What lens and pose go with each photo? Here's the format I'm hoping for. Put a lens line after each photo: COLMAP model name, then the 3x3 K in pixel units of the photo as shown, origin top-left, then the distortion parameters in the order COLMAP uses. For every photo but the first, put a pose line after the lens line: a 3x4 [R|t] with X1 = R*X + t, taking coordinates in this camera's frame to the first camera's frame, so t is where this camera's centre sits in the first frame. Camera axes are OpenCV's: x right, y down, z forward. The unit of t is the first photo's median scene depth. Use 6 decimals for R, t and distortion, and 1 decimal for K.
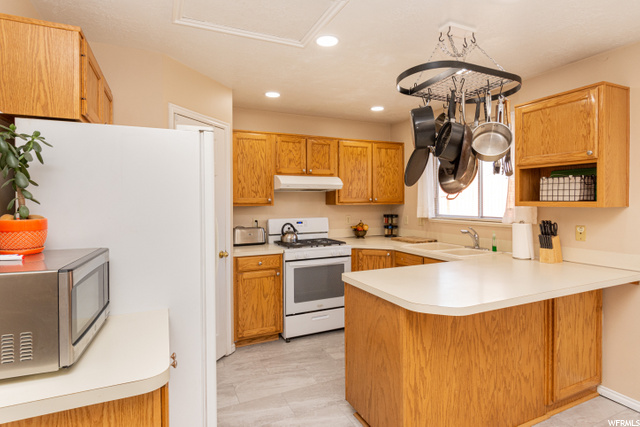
lens RADIAL K [[348.1, 0, 320.4], [0, 348.1, 207.8], [0, 0, 1]] dist [0.001220, -0.000146]
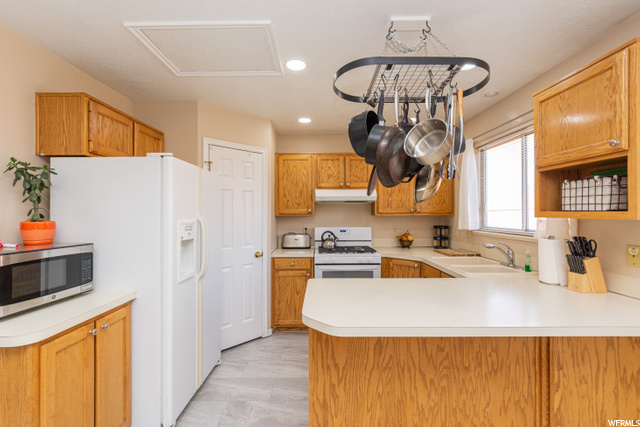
lens RADIAL K [[293.6, 0, 319.7], [0, 293.6, 215.0], [0, 0, 1]] dist [0.001329, -0.000301]
pose [[0.903696, 0.005242, -0.428144, 0.413175], [-0.010379, 0.999899, -0.009666, 0.001182], [0.428050, 0.013179, 0.903659, 0.170355]]
